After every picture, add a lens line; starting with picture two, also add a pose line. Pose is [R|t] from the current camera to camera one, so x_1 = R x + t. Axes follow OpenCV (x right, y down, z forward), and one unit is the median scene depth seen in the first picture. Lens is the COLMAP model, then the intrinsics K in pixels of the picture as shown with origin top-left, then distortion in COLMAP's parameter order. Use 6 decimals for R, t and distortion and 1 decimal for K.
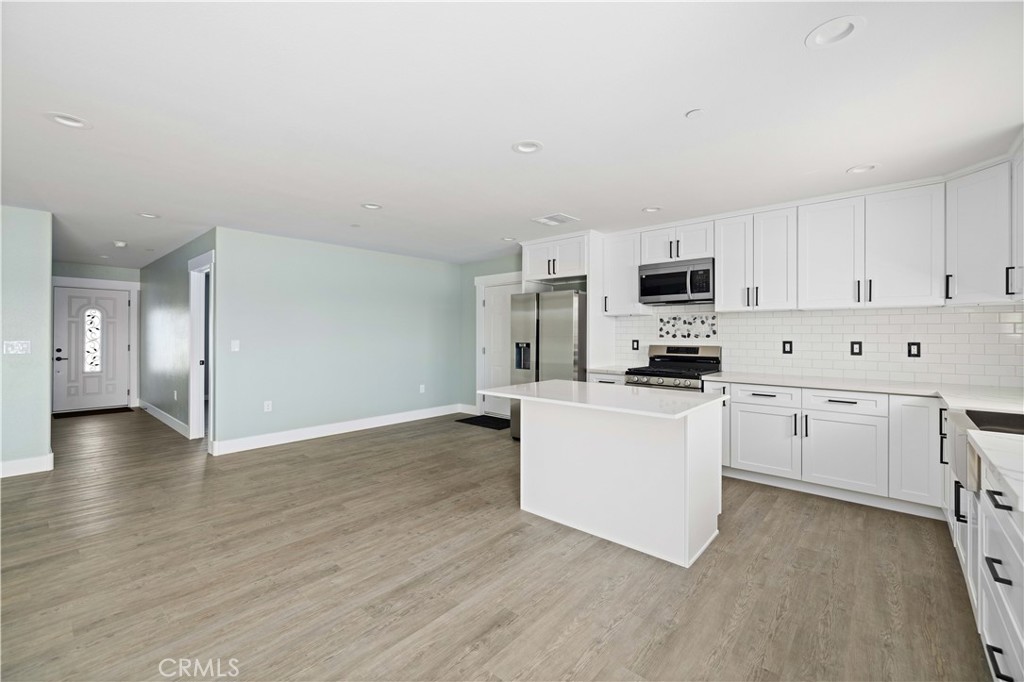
lens RADIAL K [[434.6, 0, 512.8], [0, 434.6, 331.8], [0, 0, 1]] dist [0.000065, 0.000230]
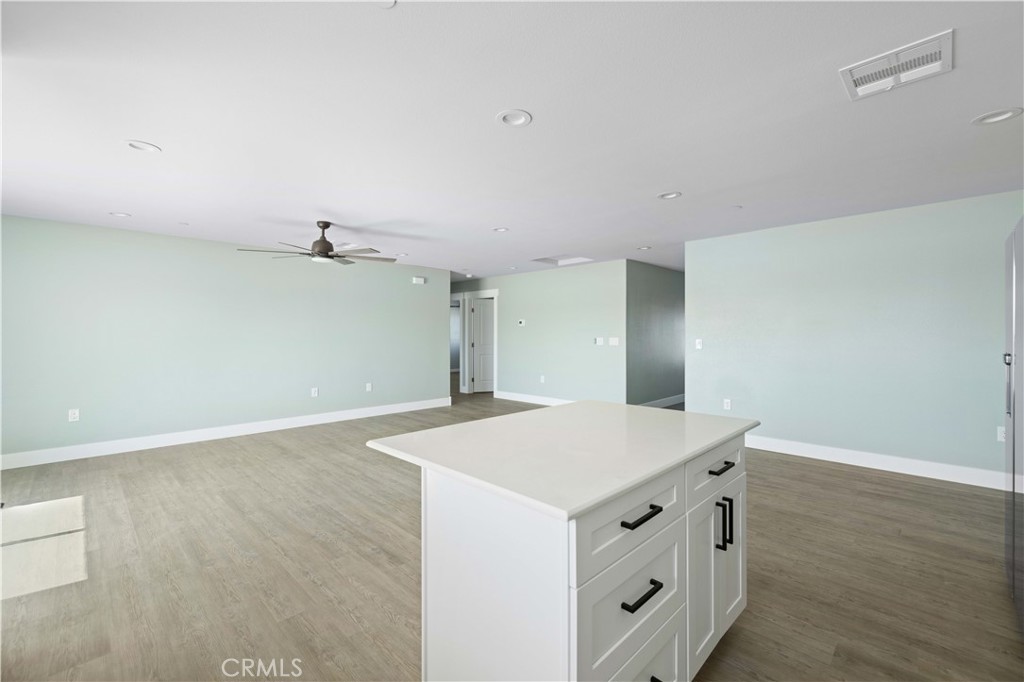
lens RADIAL K [[433.0, 0, 512.8], [0, 433.0, 329.8], [0, 0, 1]] dist [-0.007196, 0.000347]
pose [[-0.058136, -0.010905, -0.998249, 0.542654], [0.004758, 0.999926, -0.011200, 0.005982], [0.998297, -0.005401, -0.058080, 0.632225]]
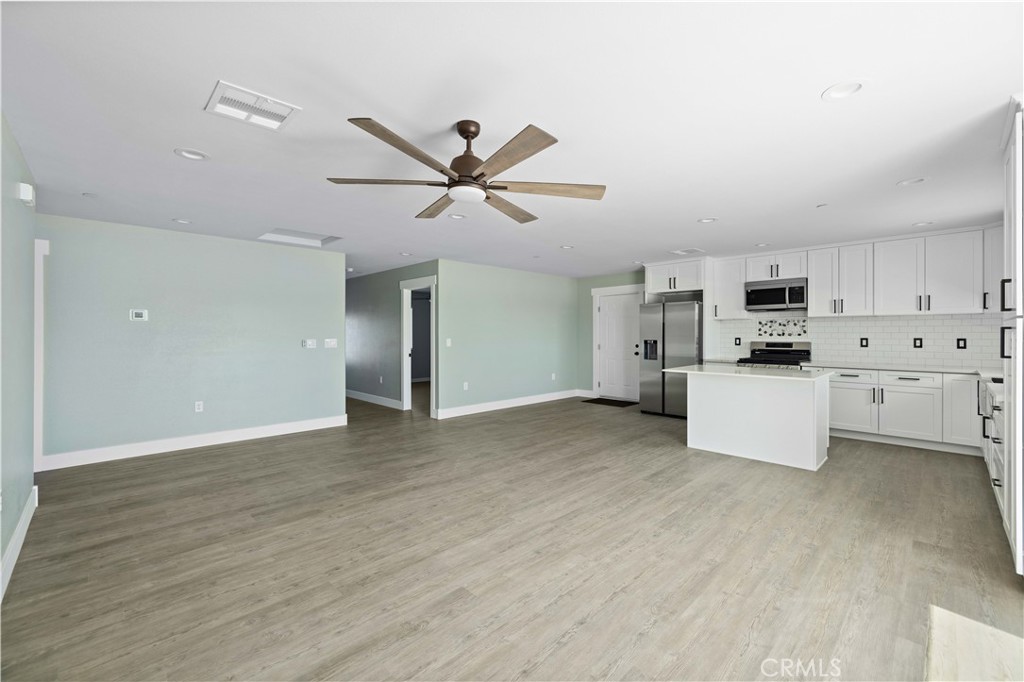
lens RADIAL K [[431.2, 0, 511.6], [0, 431.2, 333.2], [0, 0, 1]] dist [0.000925, -0.000229]
pose [[0.997420, -0.003121, -0.071713, -0.359478], [0.003367, 0.999989, 0.003307, -0.002141], [0.071702, -0.003540, 0.997420, -0.415456]]
